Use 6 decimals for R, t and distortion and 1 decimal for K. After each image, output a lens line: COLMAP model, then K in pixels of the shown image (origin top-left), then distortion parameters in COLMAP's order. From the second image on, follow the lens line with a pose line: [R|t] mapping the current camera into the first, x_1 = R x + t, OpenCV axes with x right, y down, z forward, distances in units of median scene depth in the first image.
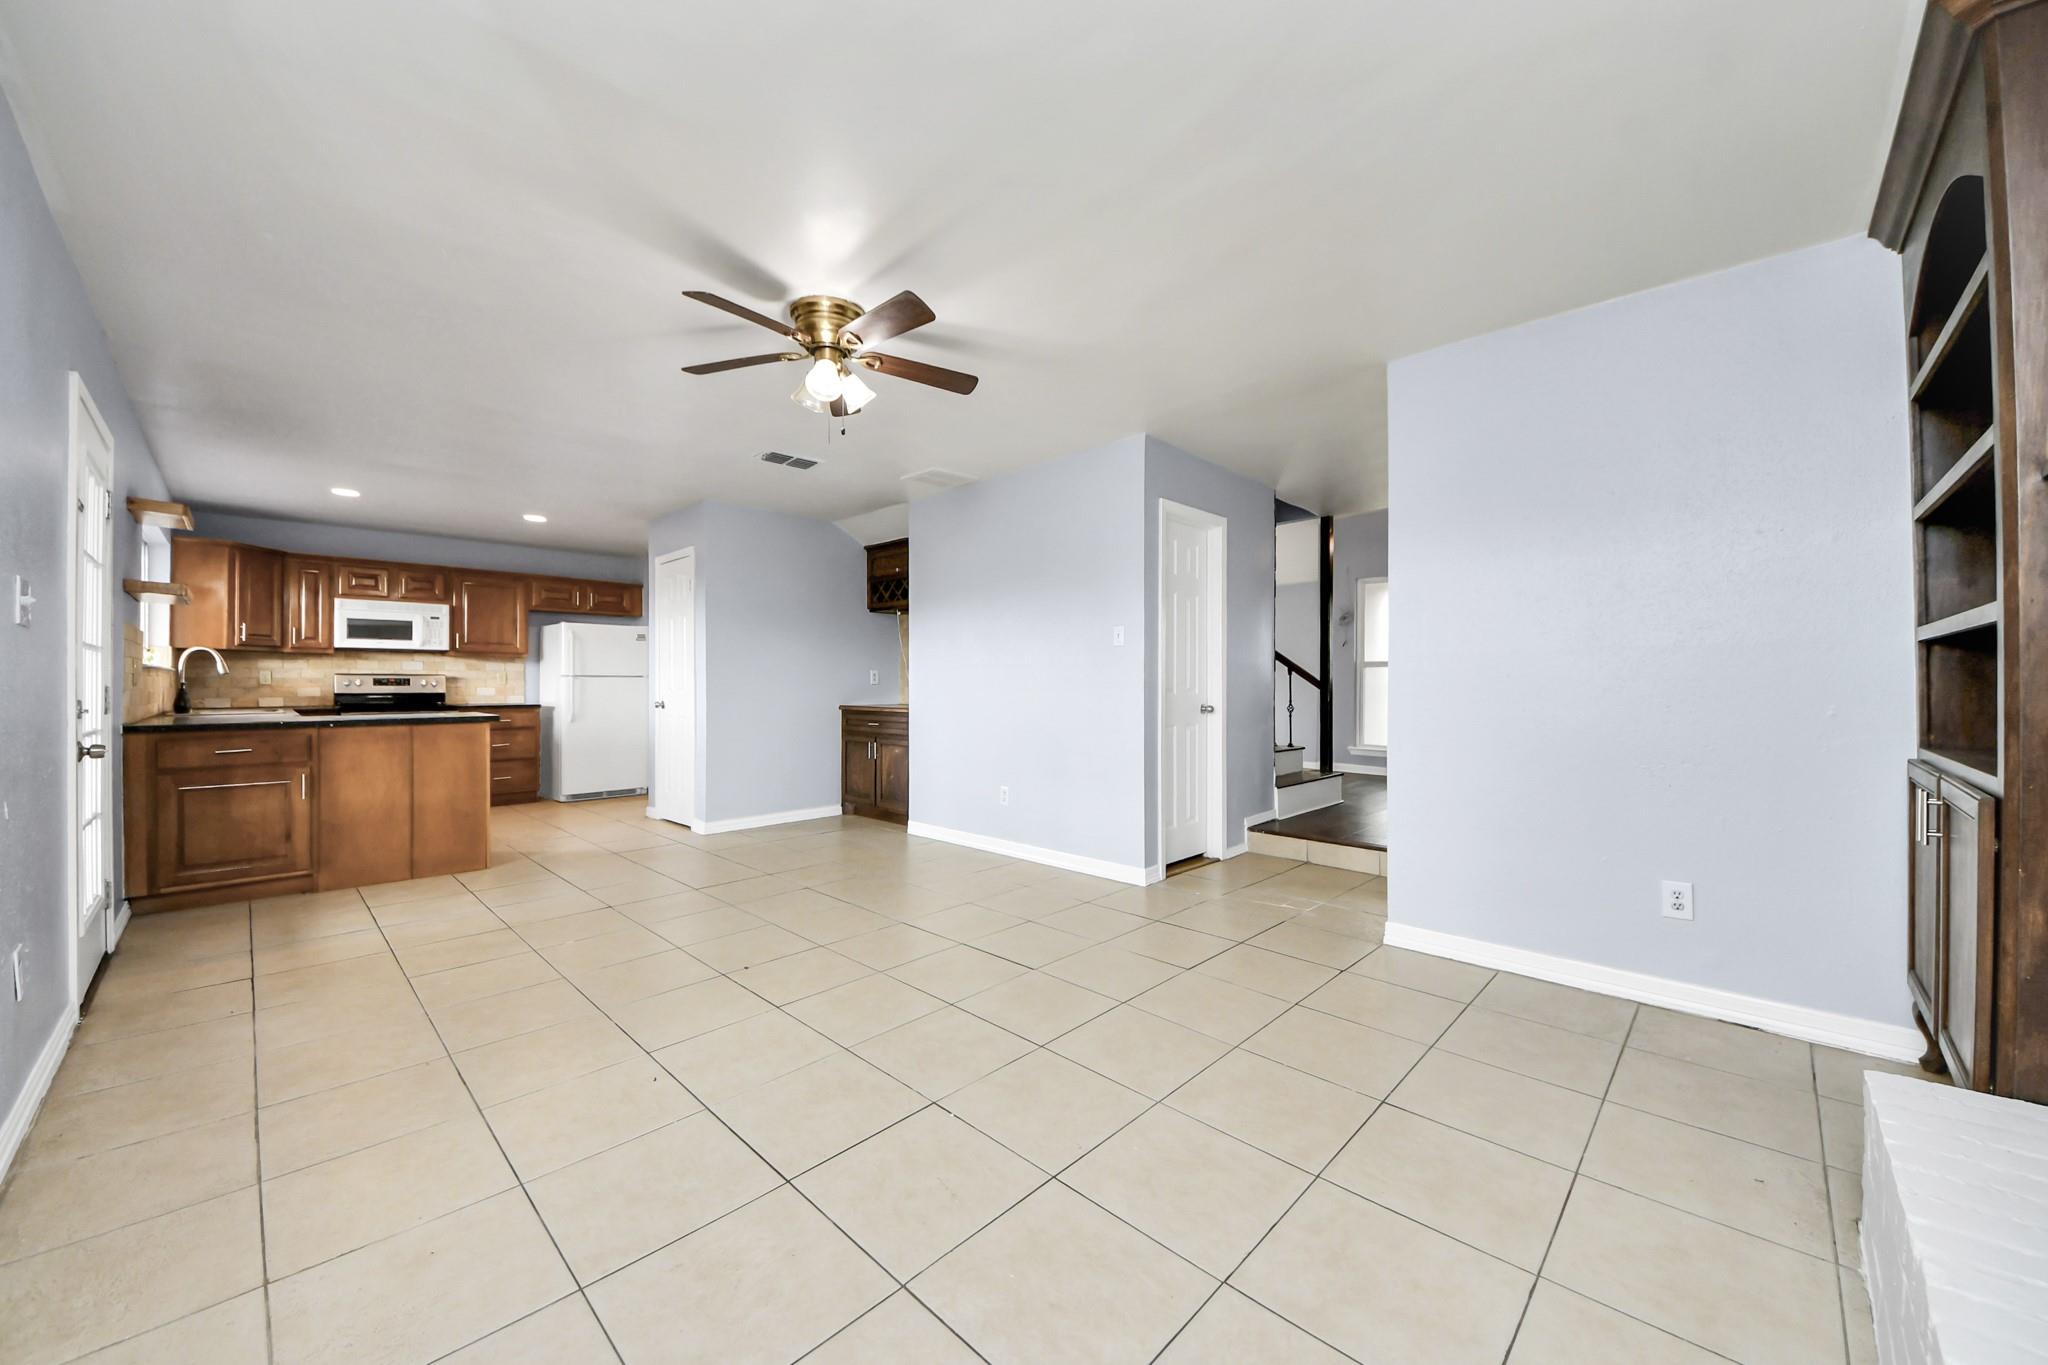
lens RADIAL K [[734.6, 0, 1029.0], [0, 734.6, 681.2], [0, 0, 1]] dist [0.031840, -0.017355]
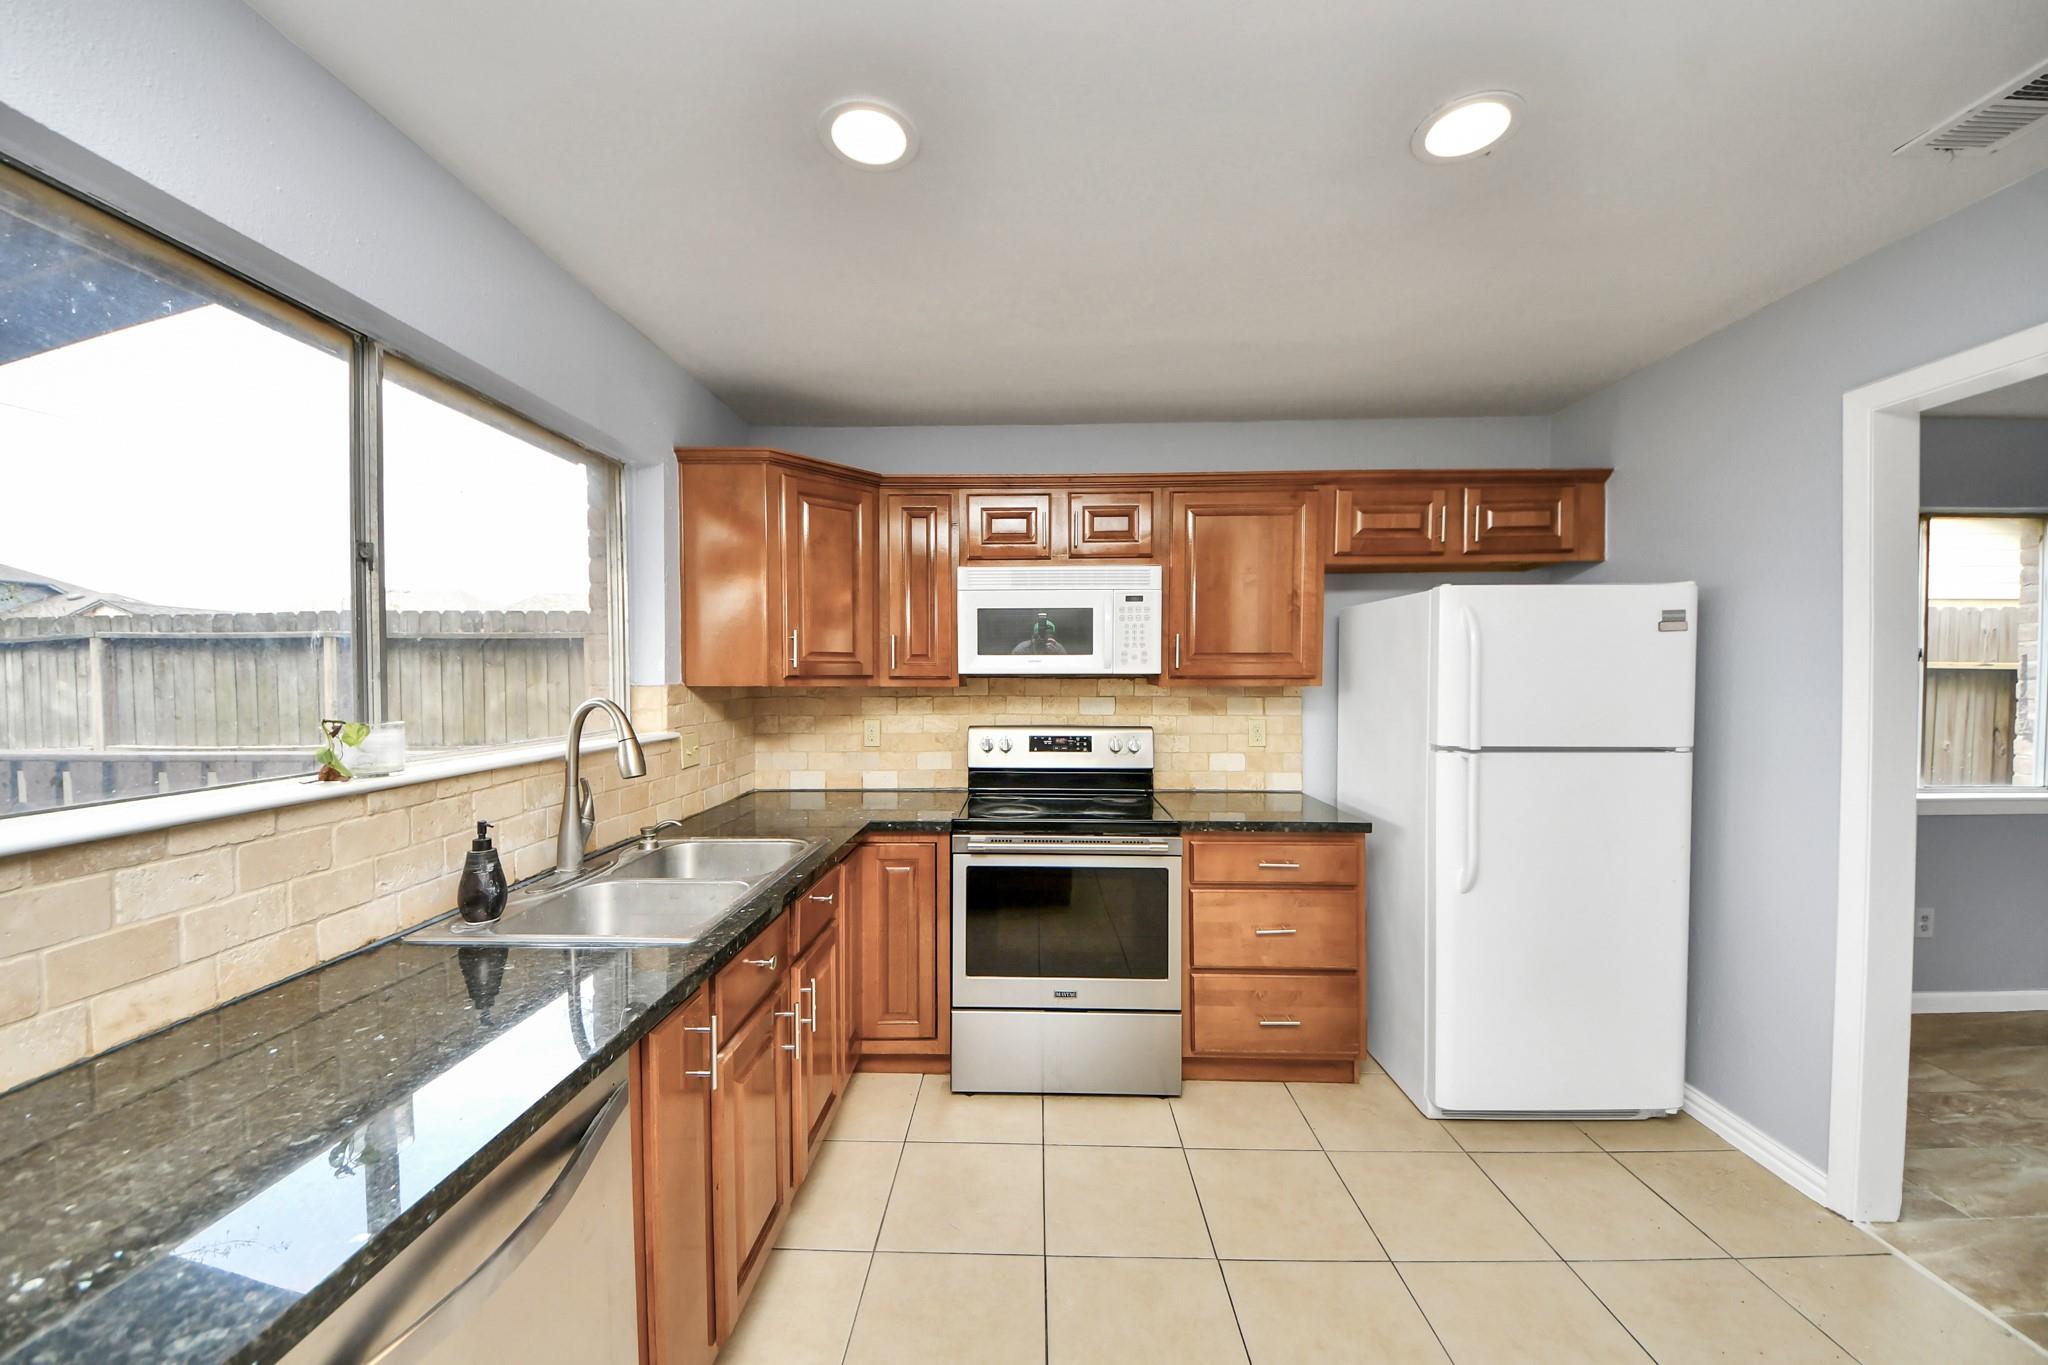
lens RADIAL K [[734.6, 0, 1029.0], [0, 734.6, 681.2], [0, 0, 1]] dist [0.031840, -0.017355]
pose [[0.670022, 0.008365, -0.742294, -0.551342], [0.001752, 0.999916, 0.012849, -0.045183], [0.742339, -0.009910, 0.669951, 0.704874]]
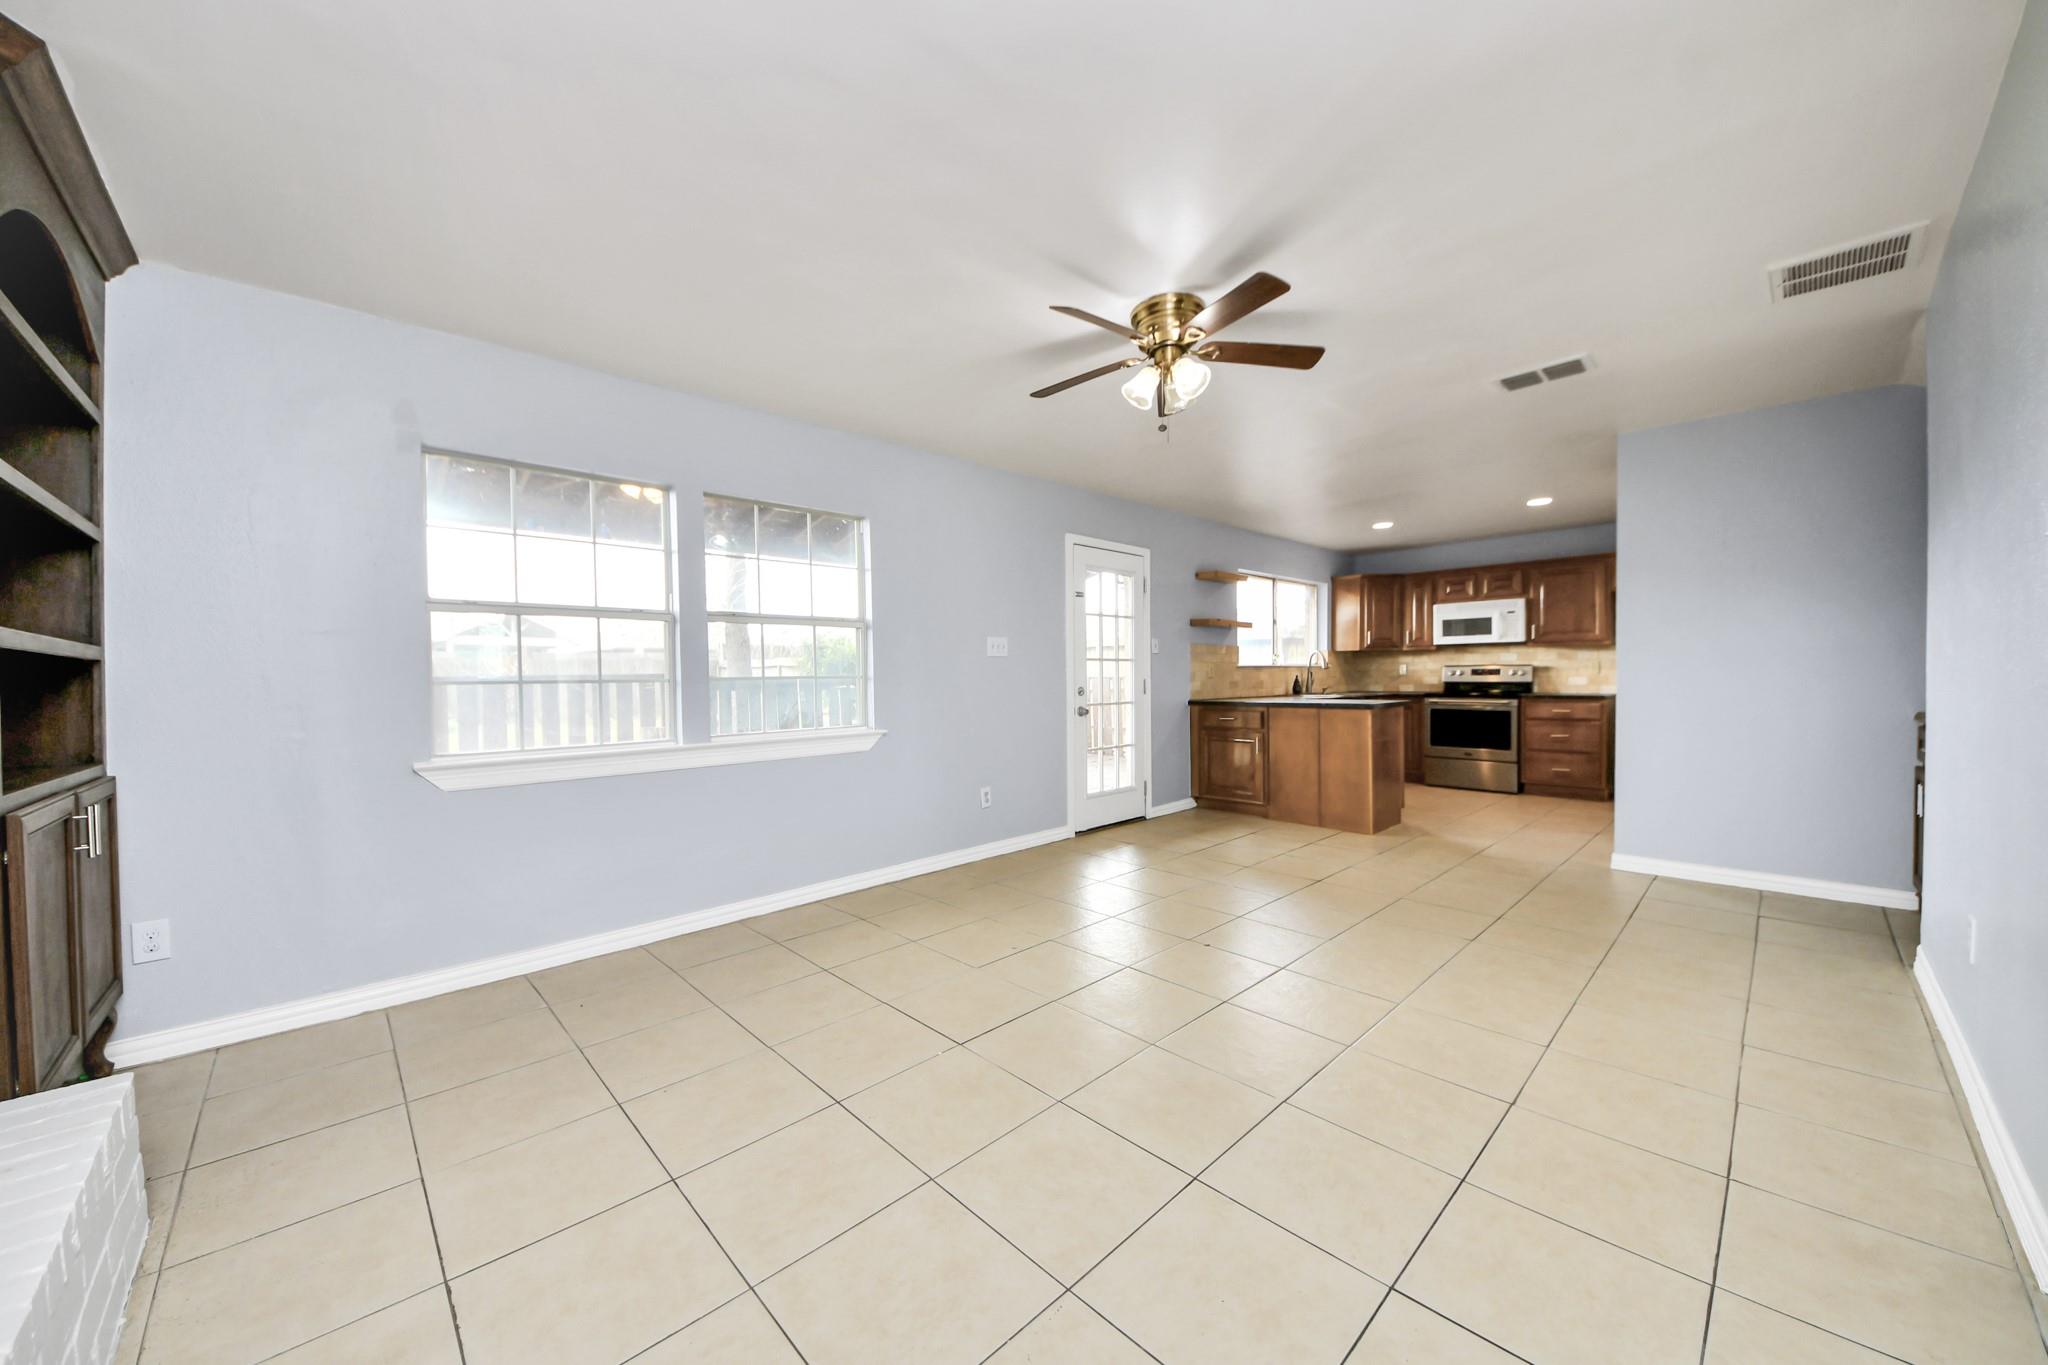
lens RADIAL K [[734.6, 0, 1029.0], [0, 734.6, 681.2], [0, 0, 1]] dist [0.031840, -0.017355]
pose [[-0.046083, 0.011759, -0.998868, 0.316537], [0.012928, 0.999854, 0.011174, -0.006650], [0.998854, -0.012399, -0.046228, 0.370310]]
